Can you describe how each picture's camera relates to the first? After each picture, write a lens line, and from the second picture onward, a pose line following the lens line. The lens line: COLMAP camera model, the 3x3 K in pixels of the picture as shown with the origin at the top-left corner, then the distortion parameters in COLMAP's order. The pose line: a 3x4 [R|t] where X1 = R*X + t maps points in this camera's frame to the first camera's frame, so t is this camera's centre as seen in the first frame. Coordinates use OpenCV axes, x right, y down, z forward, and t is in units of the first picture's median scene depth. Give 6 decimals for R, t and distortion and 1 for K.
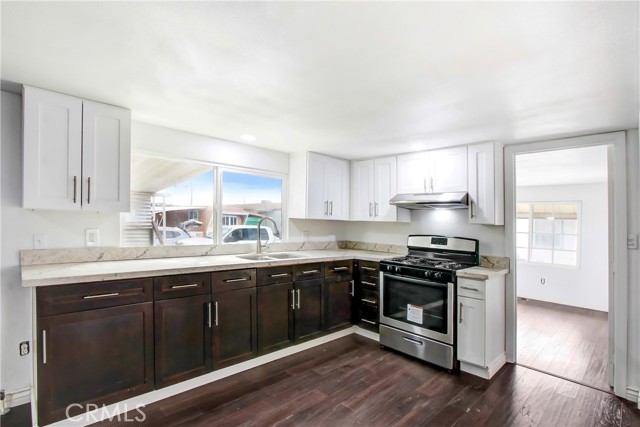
lens RADIAL K [[310.0, 0, 315.8], [0, 310.0, 216.9], [0, 0, 1]] dist [-0.026096, 0.000554]
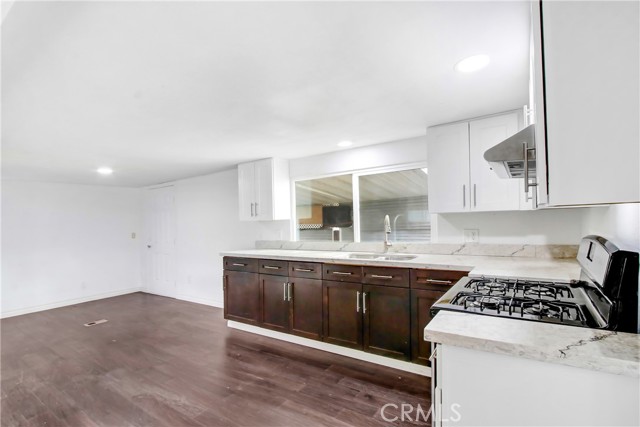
lens RADIAL K [[310.0, 0, 316.2], [0, 310.0, 218.9], [0, 0, 1]] dist [-0.026096, 0.000554]
pose [[0.195309, -0.042425, -0.979824, 0.793818], [0.054031, 0.998012, -0.032443, 0.033402], [0.979252, -0.046604, 0.197213, 0.651707]]
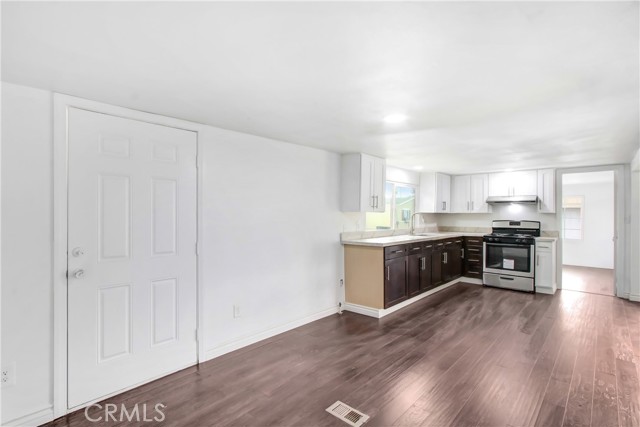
lens RADIAL K [[310.0, 0, 317.5], [0, 310.0, 219.3], [0, 0, 1]] dist [-0.026096, 0.000554]
pose [[0.998323, -0.030054, 0.049469, -0.811064], [0.028339, 0.998985, 0.034999, -0.037274], [-0.050471, -0.033539, 0.998162, -0.672826]]
